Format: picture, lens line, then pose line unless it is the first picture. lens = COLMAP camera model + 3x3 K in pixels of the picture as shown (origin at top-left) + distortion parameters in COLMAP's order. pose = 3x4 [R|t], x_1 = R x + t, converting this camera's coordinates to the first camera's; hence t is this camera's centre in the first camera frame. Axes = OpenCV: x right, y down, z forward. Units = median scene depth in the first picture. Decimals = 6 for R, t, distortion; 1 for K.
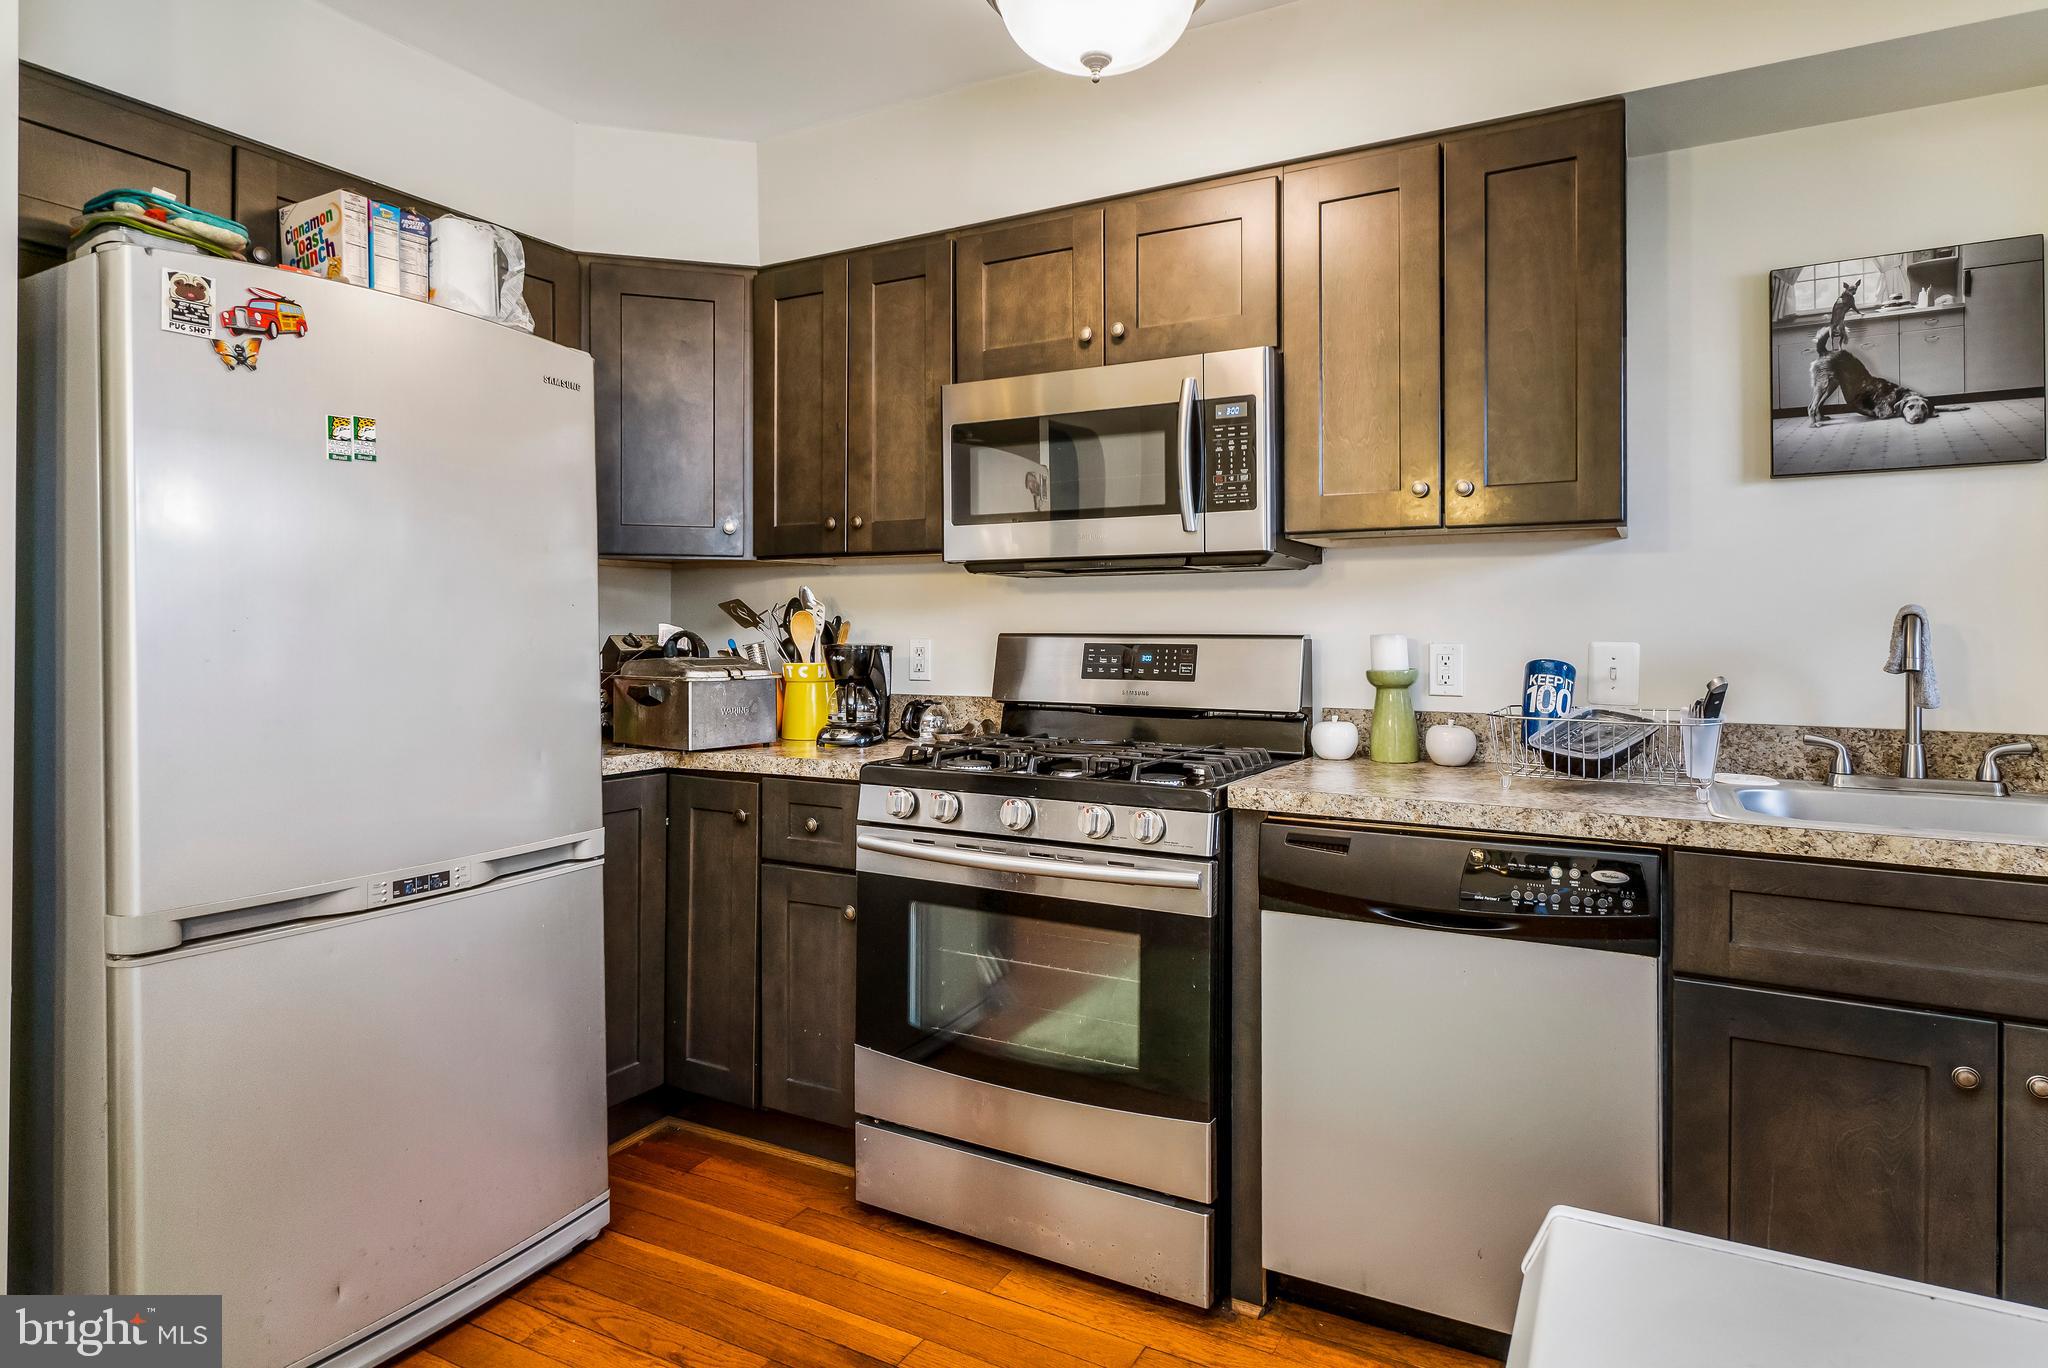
lens RADIAL K [[1118.5, 0, 1022.6], [0, 1118.5, 627.2], [0, 0, 1]] dist [0.000482, 0.000927]
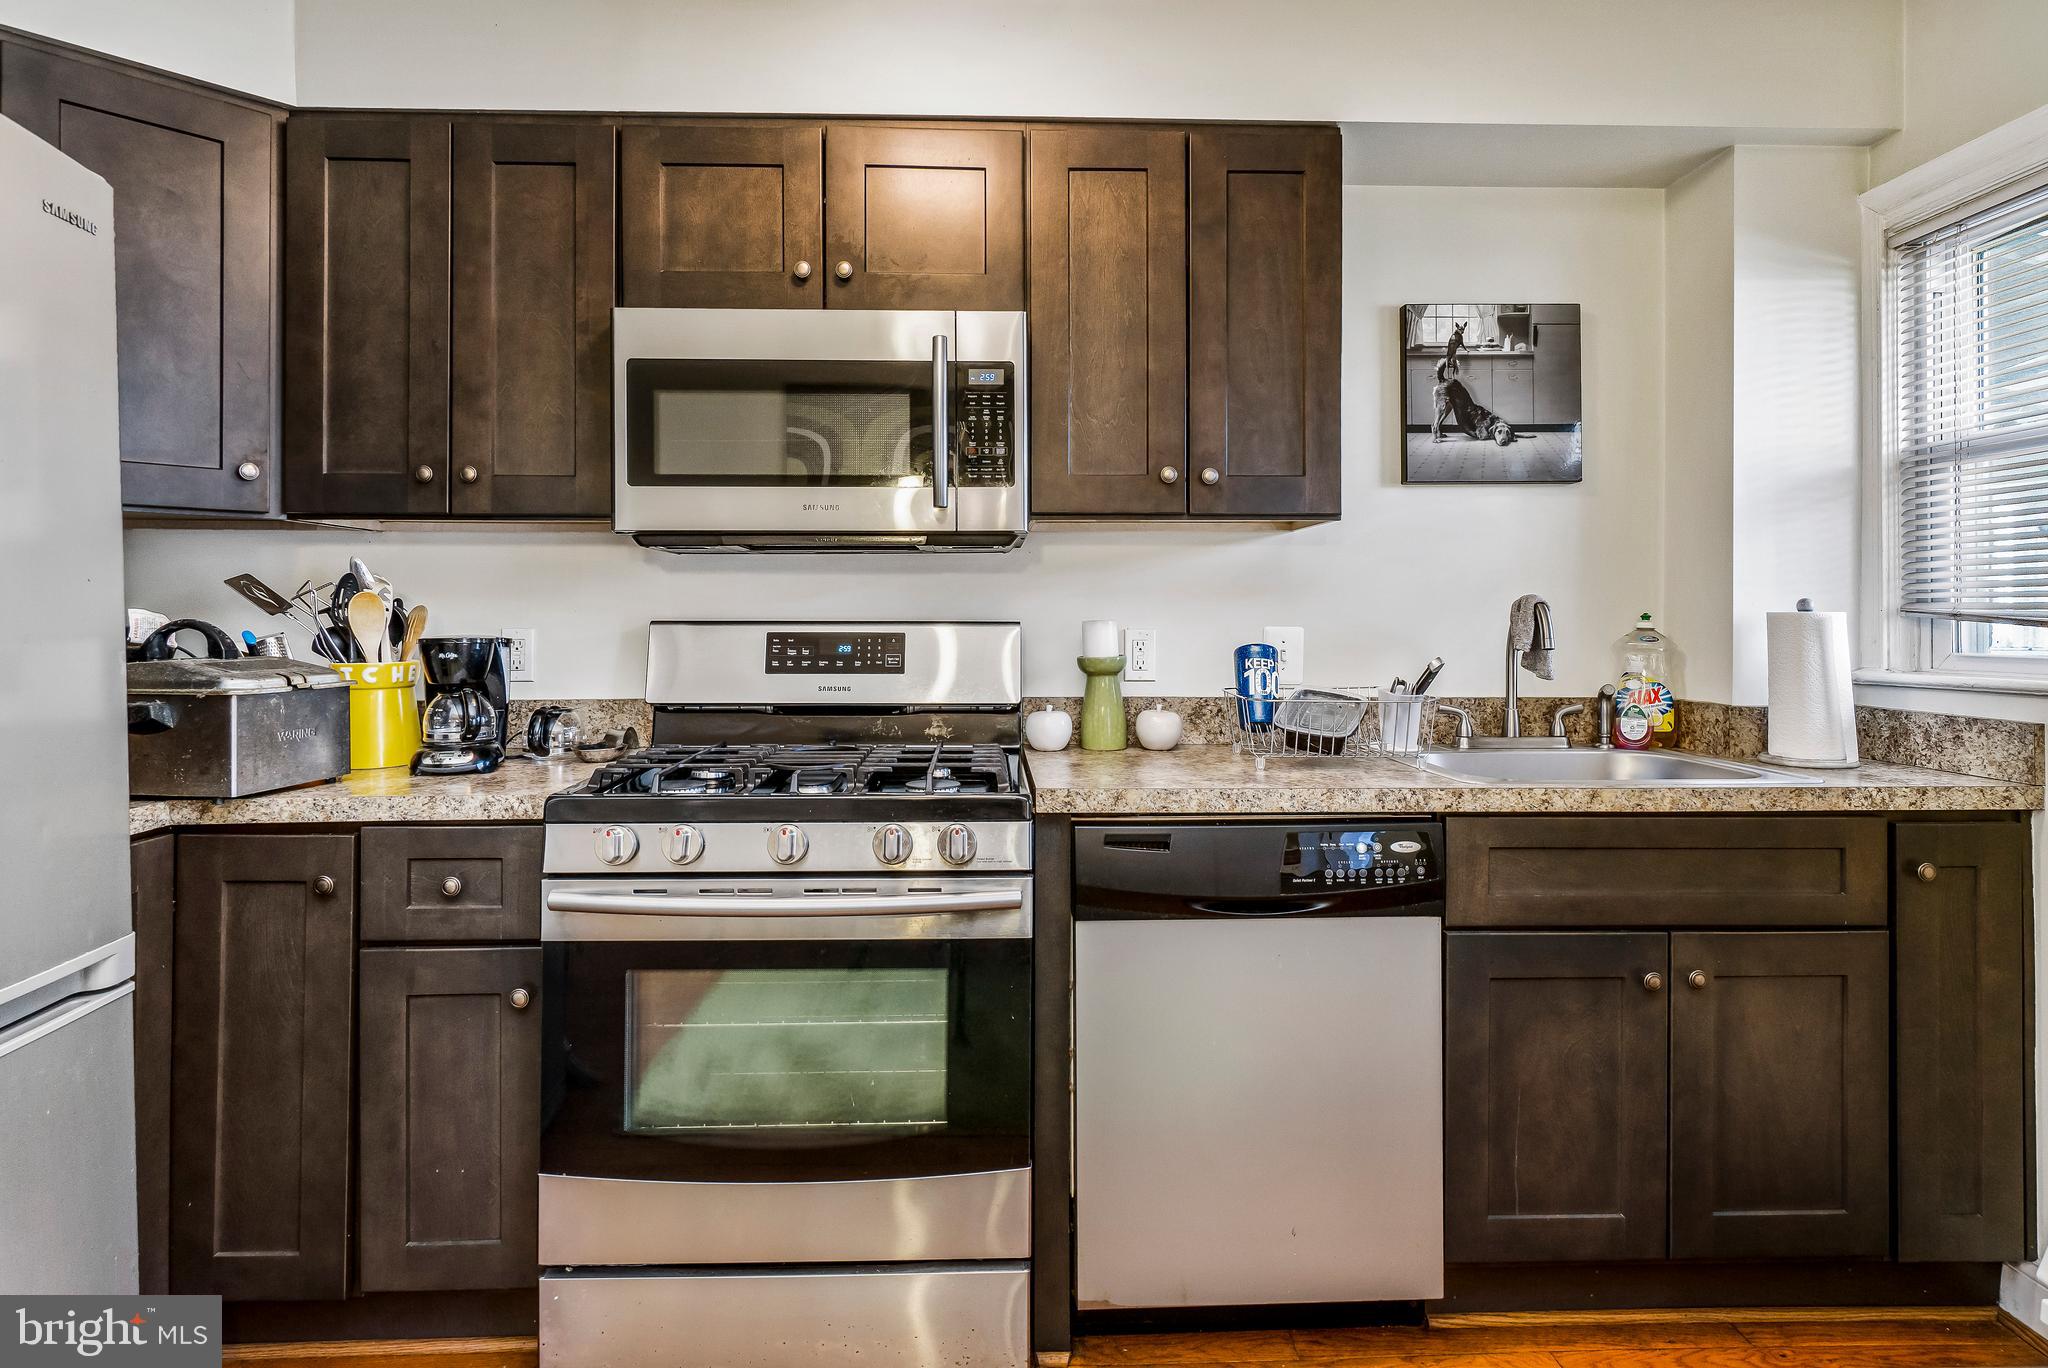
lens RADIAL K [[1129.3, 0, 1016.8], [0, 1129.3, 608.8], [0, 0, 1]] dist [0.000585, -0.001257]
pose [[0.863228, 0.000540, 0.504815, -0.255519], [0.000309, 0.999999, -0.001597, -0.002548], [-0.504815, 0.001535, 0.863226, 0.189379]]
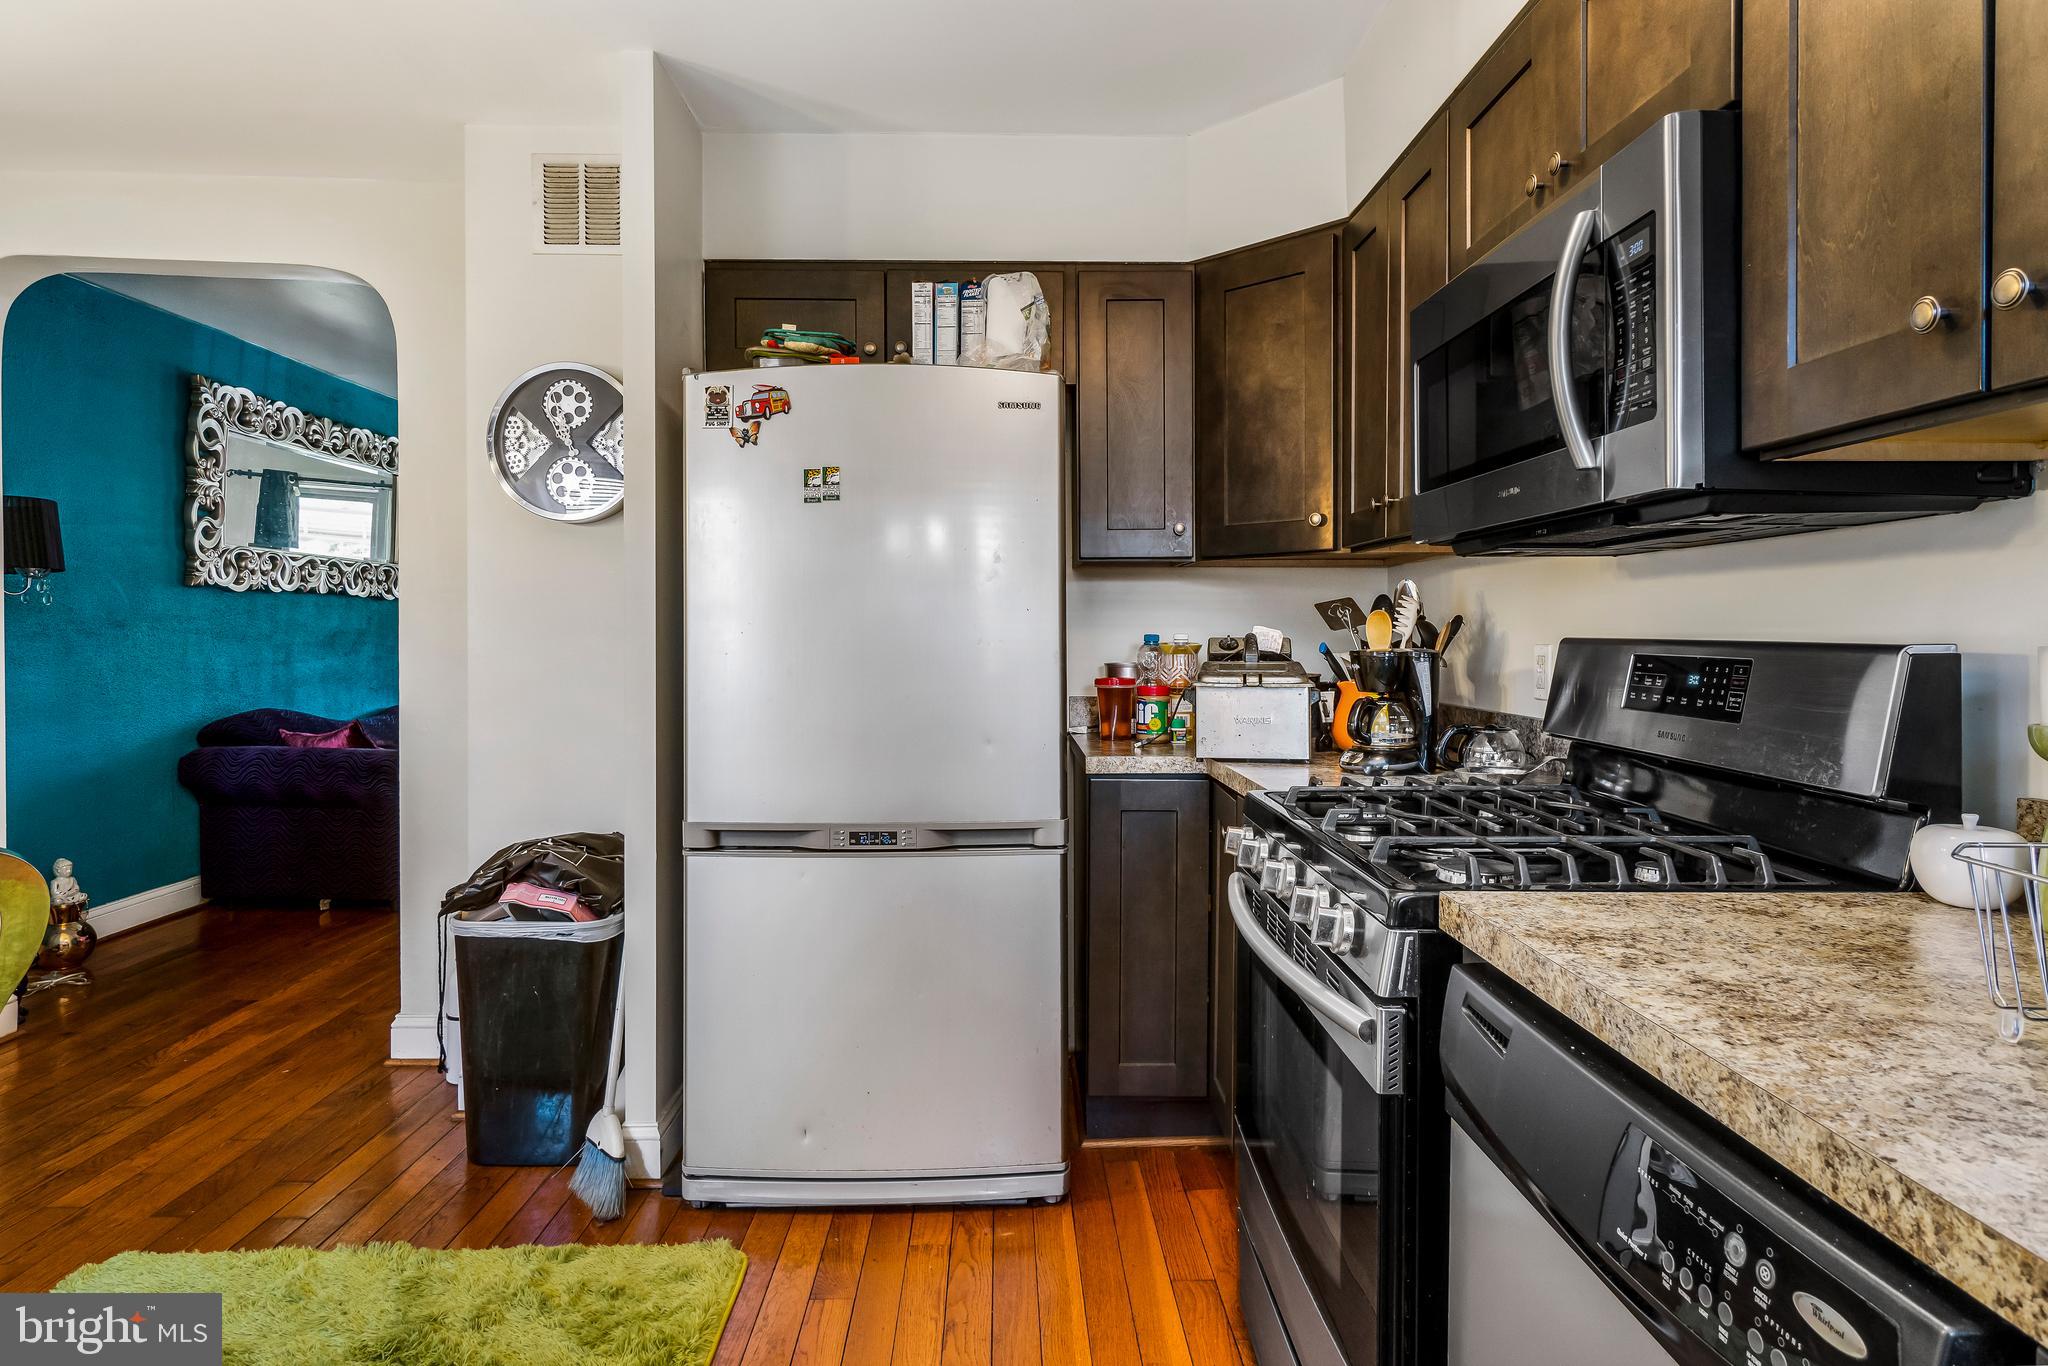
lens RADIAL K [[1125.3, 0, 1053.3], [0, 1125.3, 648.9], [0, 0, 1]] dist [0.000435, -0.000524]
pose [[0.512197, 0.014406, -0.858747, 0.525575], [0.001335, 0.999845, 0.017570, -0.000659], [0.858867, -0.010145, 0.512099, 0.449208]]
